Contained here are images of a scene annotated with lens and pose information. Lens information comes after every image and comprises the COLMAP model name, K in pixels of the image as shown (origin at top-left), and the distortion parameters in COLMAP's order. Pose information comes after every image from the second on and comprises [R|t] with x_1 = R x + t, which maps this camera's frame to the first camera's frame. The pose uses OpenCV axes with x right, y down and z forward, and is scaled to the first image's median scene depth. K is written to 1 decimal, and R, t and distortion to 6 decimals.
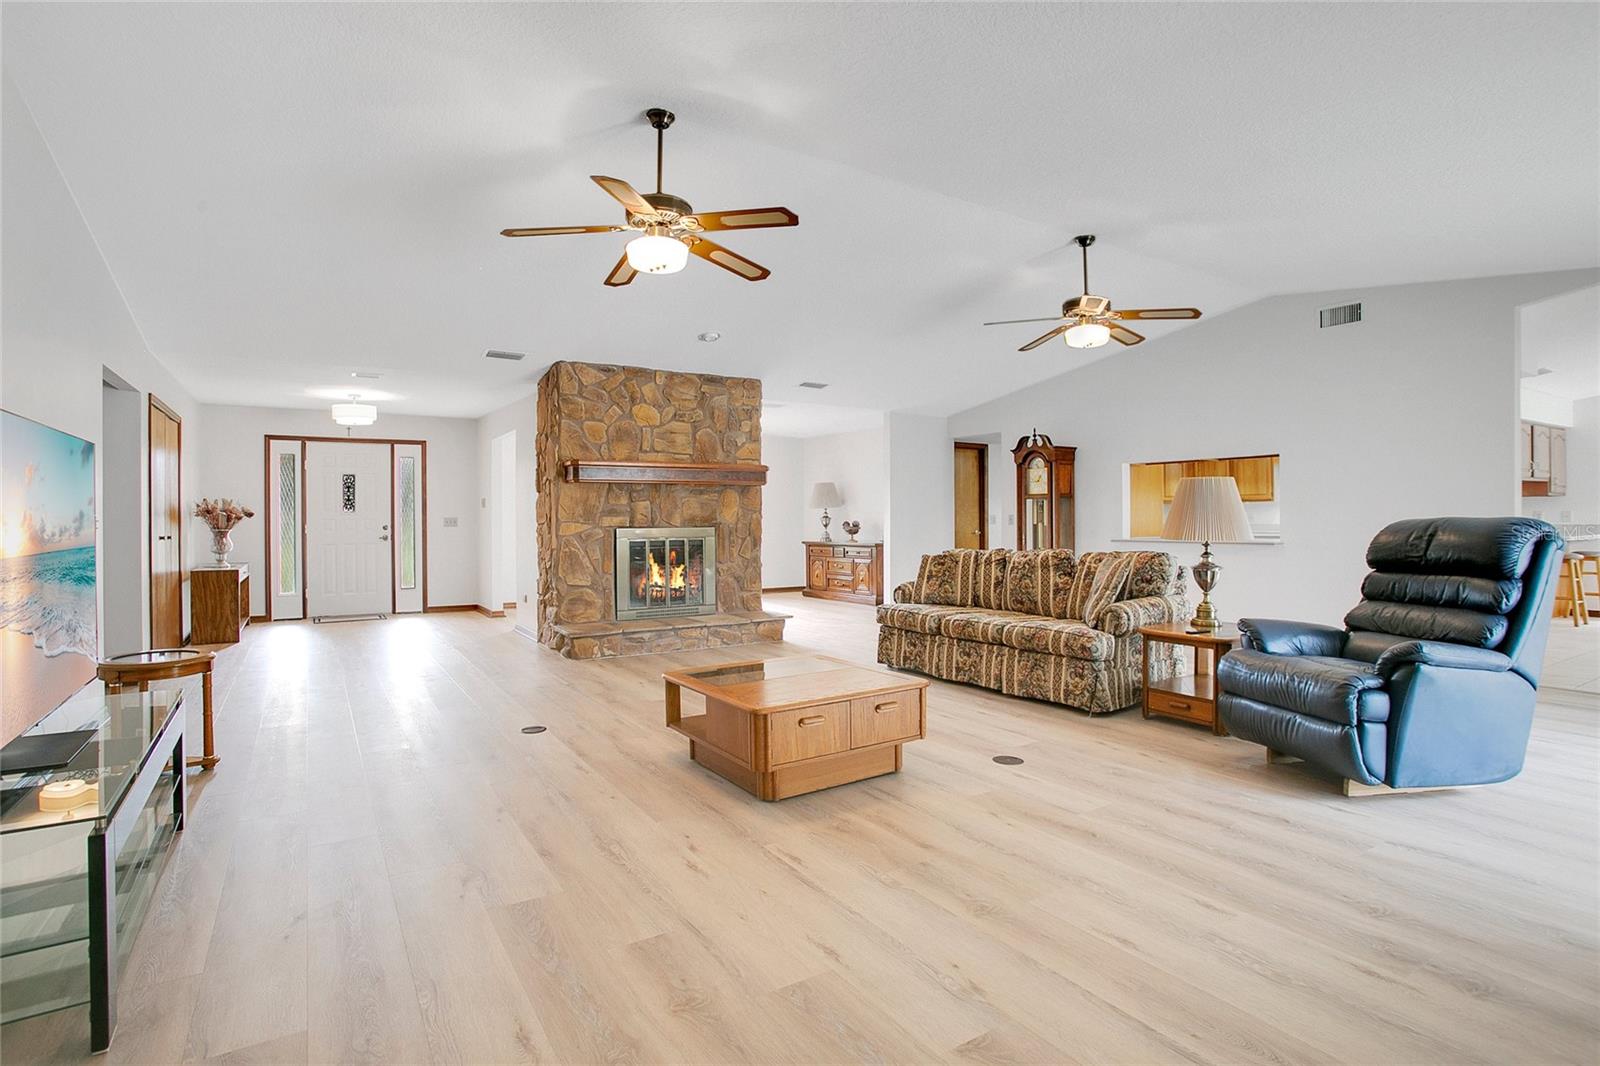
lens RADIAL K [[785.3, 0, 787.1], [0, 785.3, 523.4], [0, 0, 1]] dist [-0.084513, 0.037501]
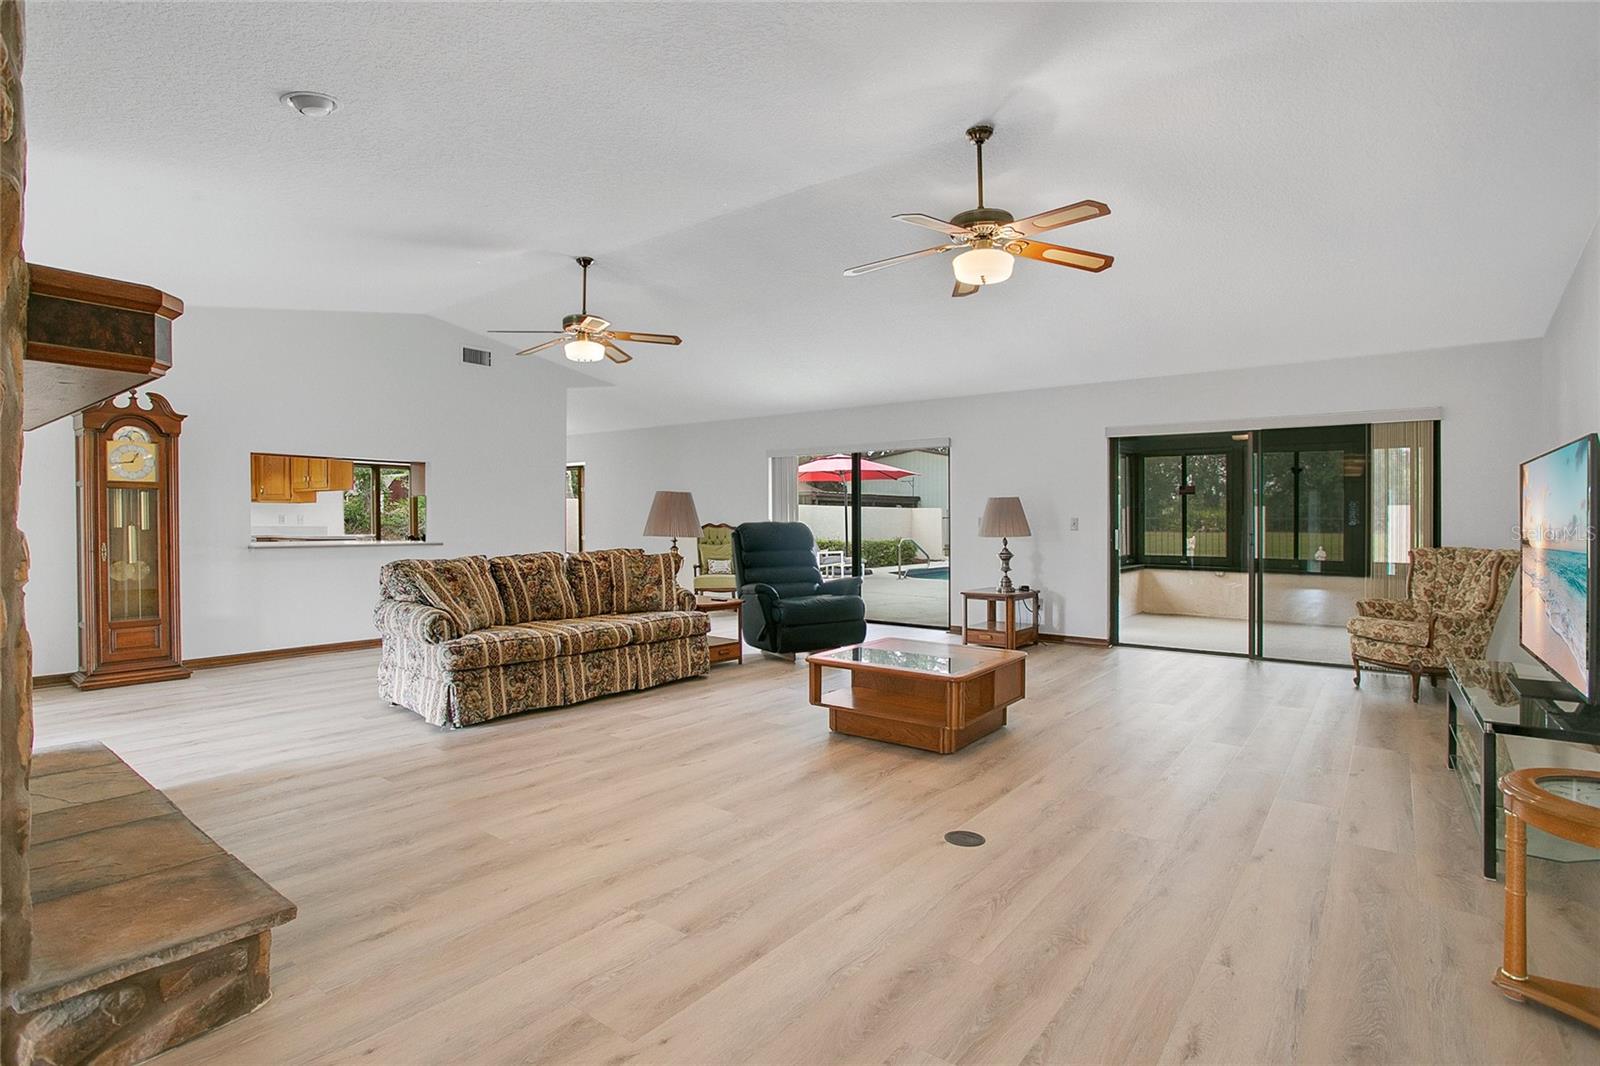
lens RADIAL K [[785.3, 0, 787.1], [0, 785.3, 523.4], [0, 0, 1]] dist [-0.084513, 0.037501]
pose [[-0.329405, 0.000247, 0.944189, -0.864057], [0.000043, 1.000000, -0.000247, -0.003259], [-0.944189, -0.000041, -0.329405, 1.302244]]
